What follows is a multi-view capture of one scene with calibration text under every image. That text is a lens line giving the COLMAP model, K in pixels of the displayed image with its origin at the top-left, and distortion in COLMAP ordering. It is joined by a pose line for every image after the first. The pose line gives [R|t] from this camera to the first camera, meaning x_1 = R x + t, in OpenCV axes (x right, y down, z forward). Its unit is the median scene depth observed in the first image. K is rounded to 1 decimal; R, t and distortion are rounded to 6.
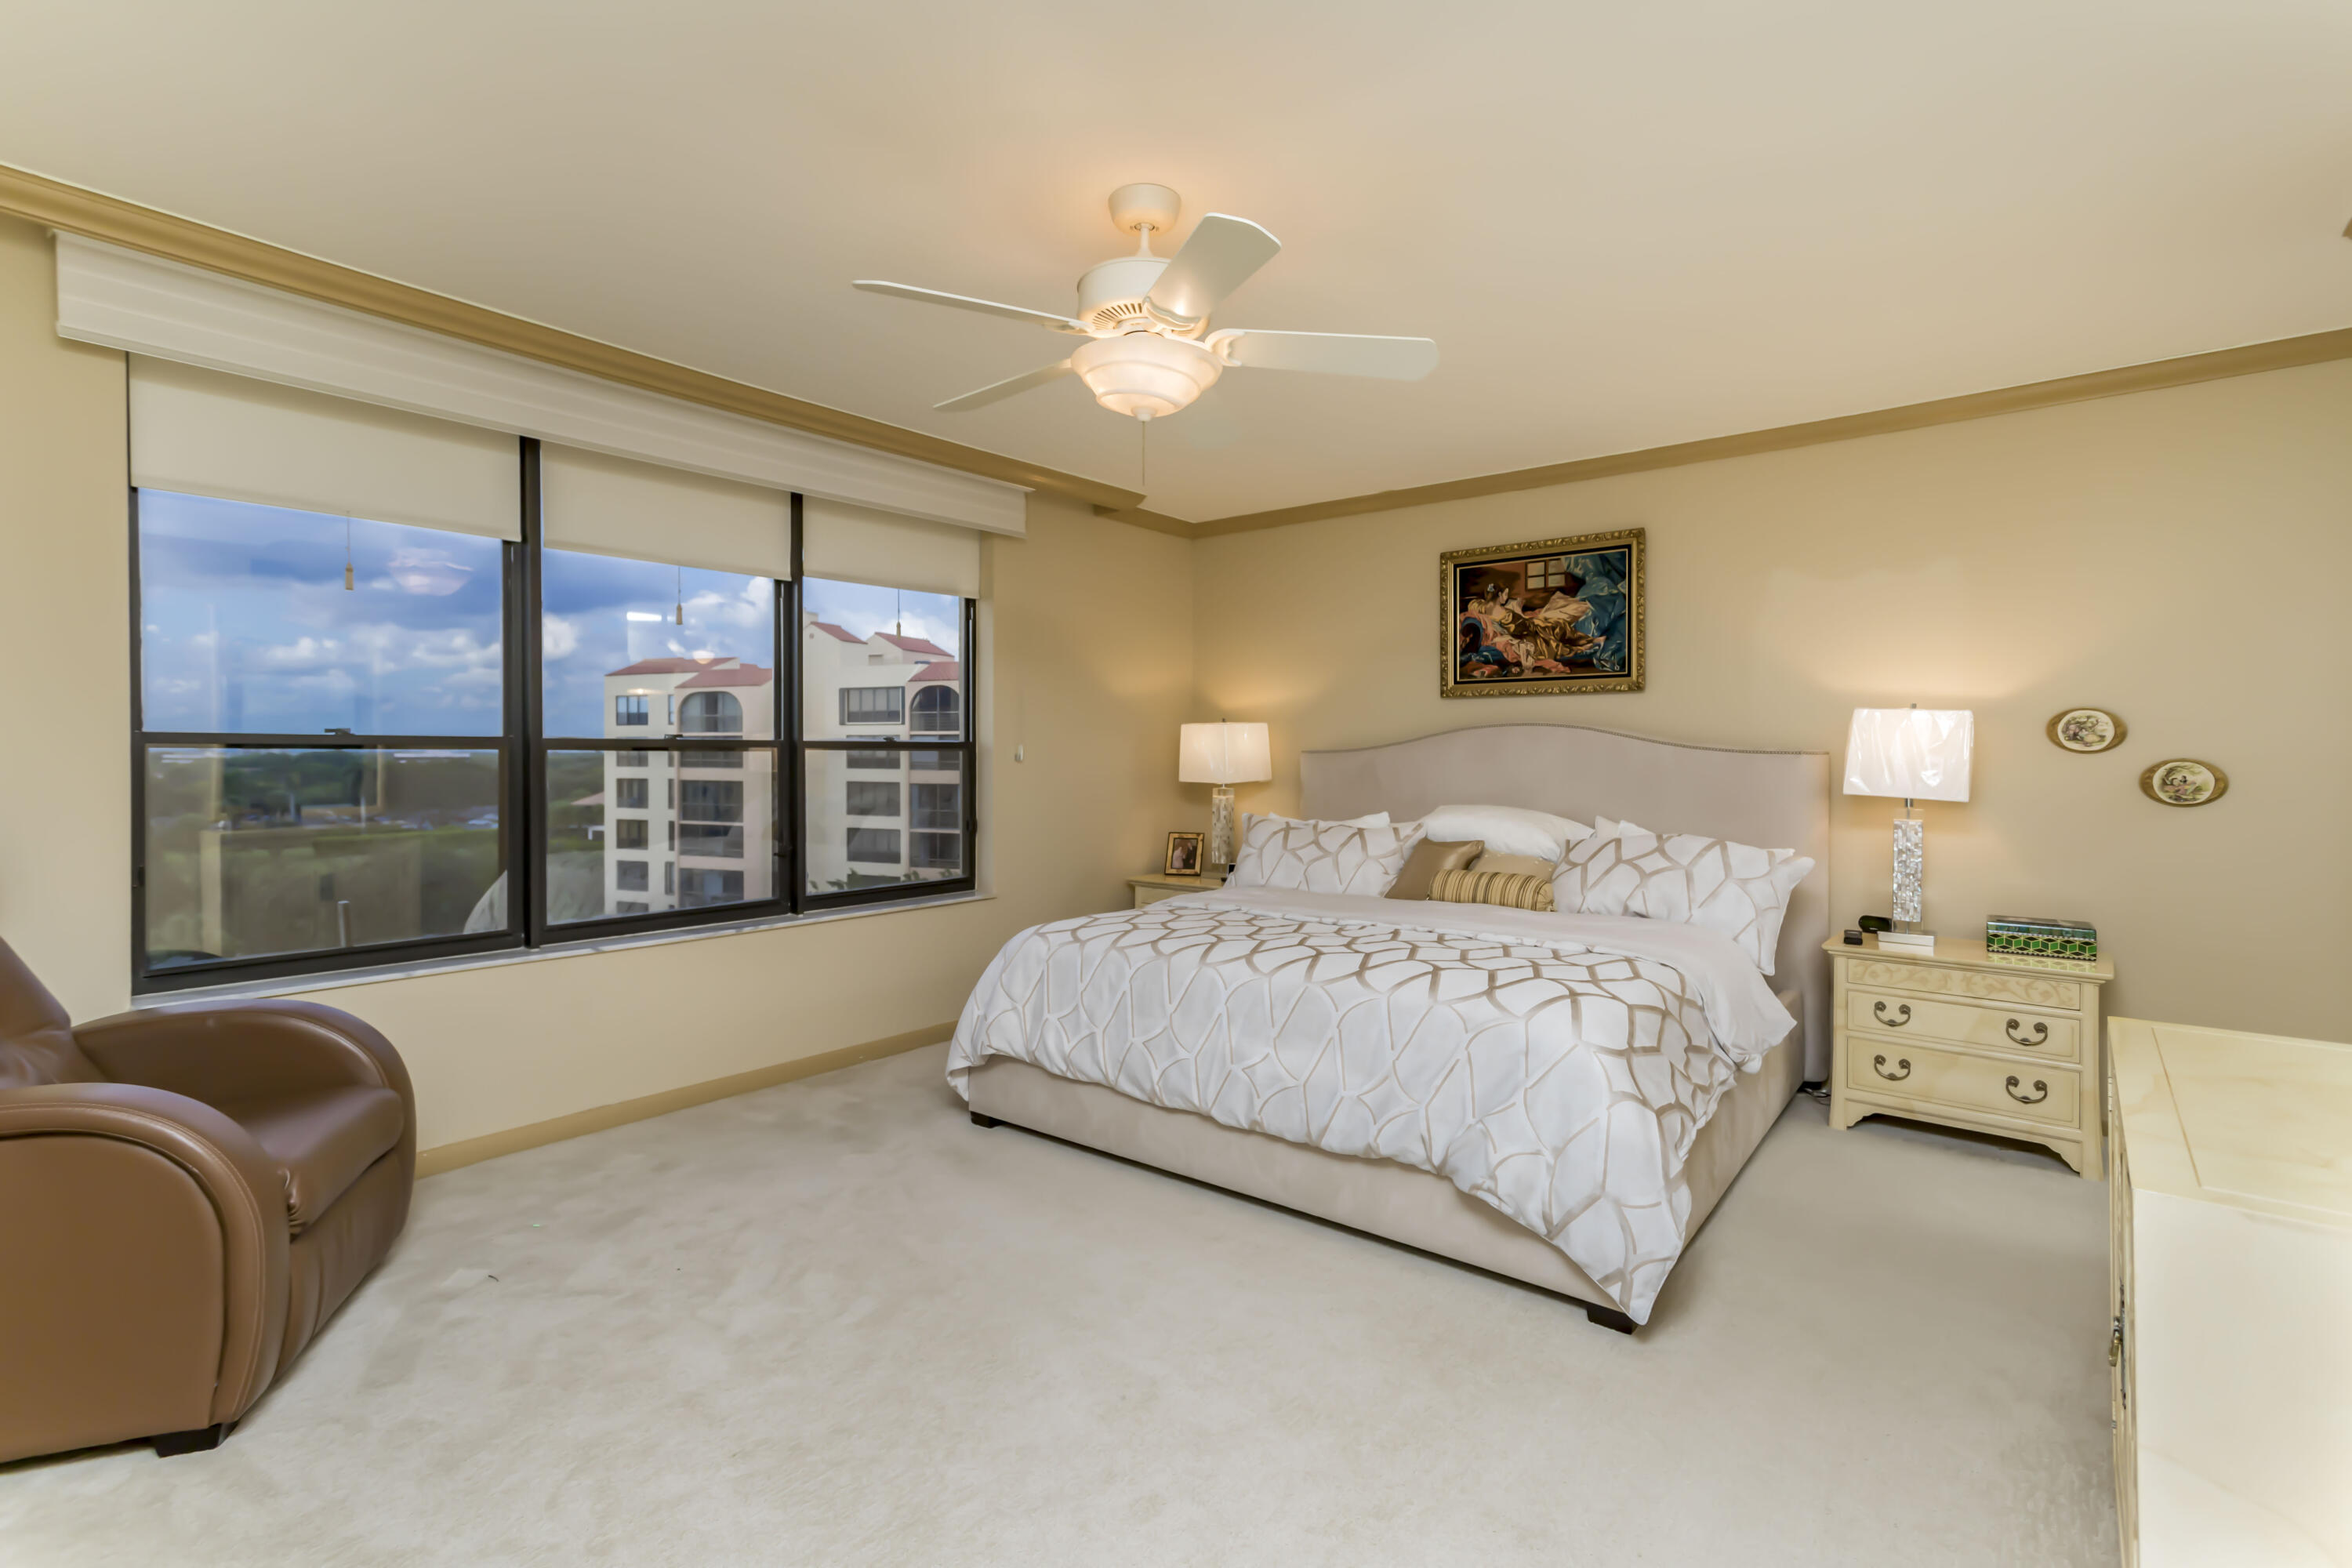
lens RADIAL K [[1113.9, 0, 1162.0], [0, 1113.9, 761.2], [0, 0, 1]] dist [0.024489, 0.000728]
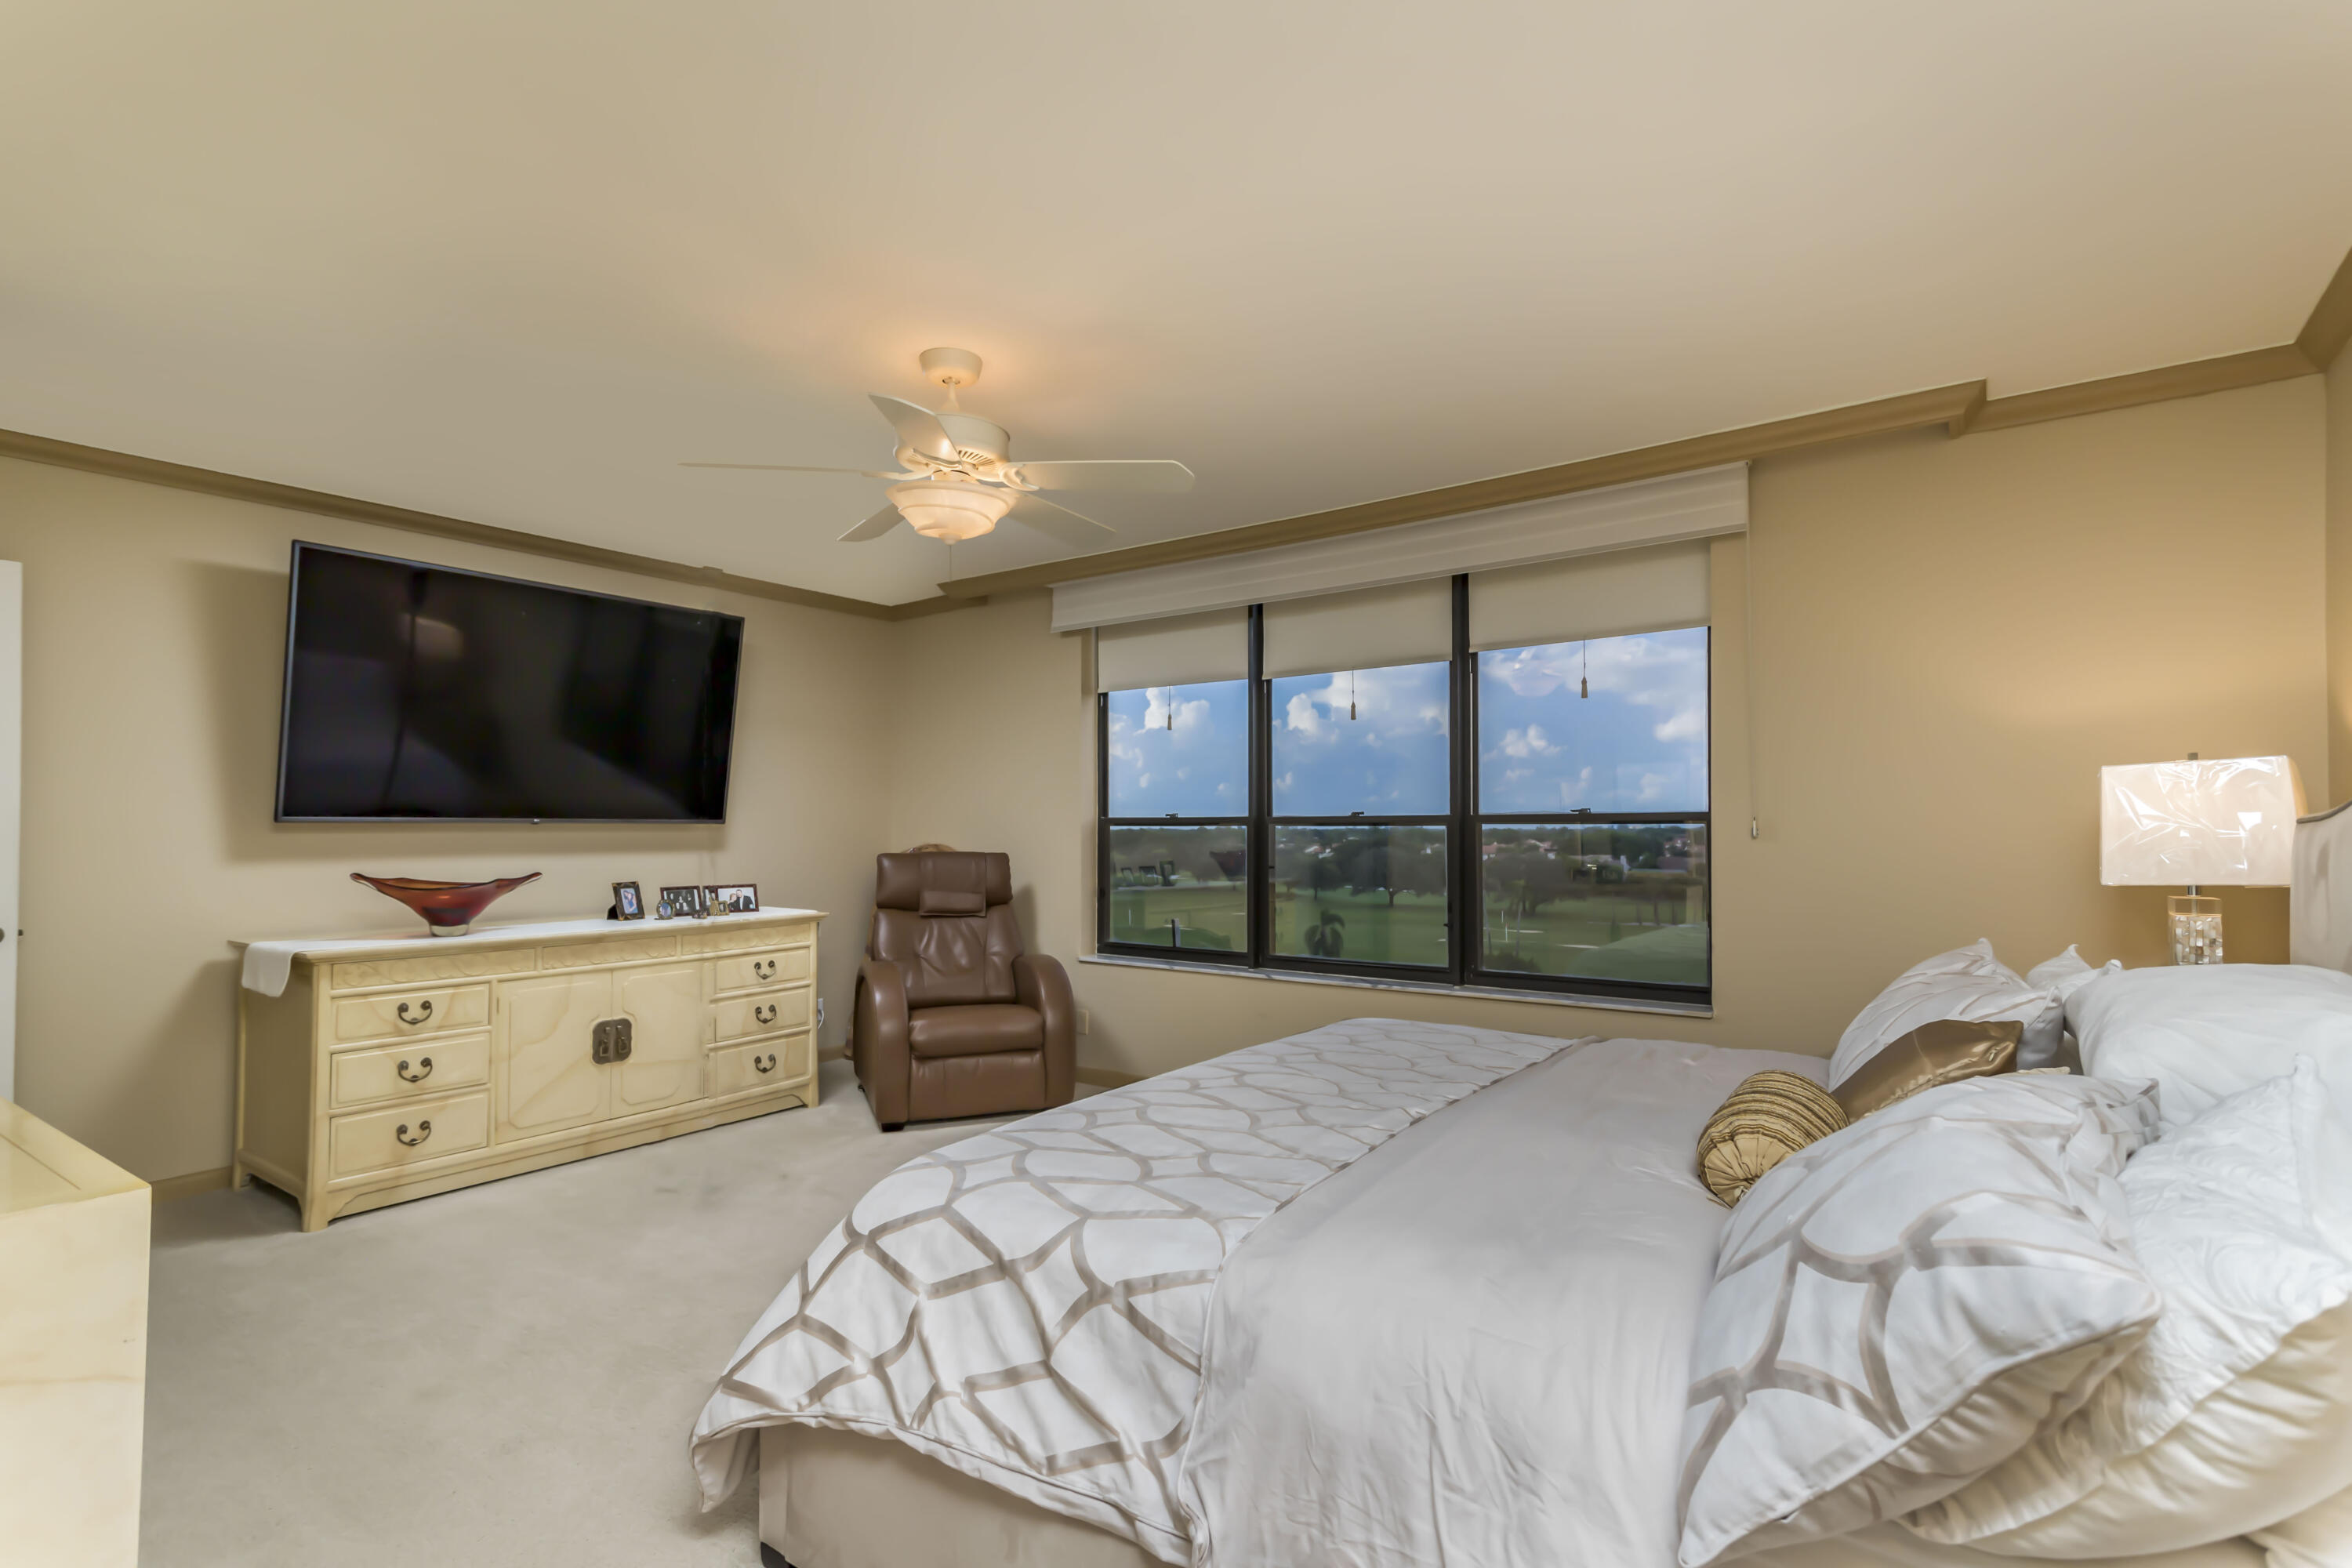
lens RADIAL K [[1113.9, 0, 1162.9], [0, 1113.9, 803.6], [0, 0, 1]] dist [0.024489, 0.000728]
pose [[0.035720, -0.023482, -0.999086, 0.682027], [-0.006782, 0.999695, -0.023739, -0.003209], [0.999339, 0.007624, 0.035550, 0.692545]]
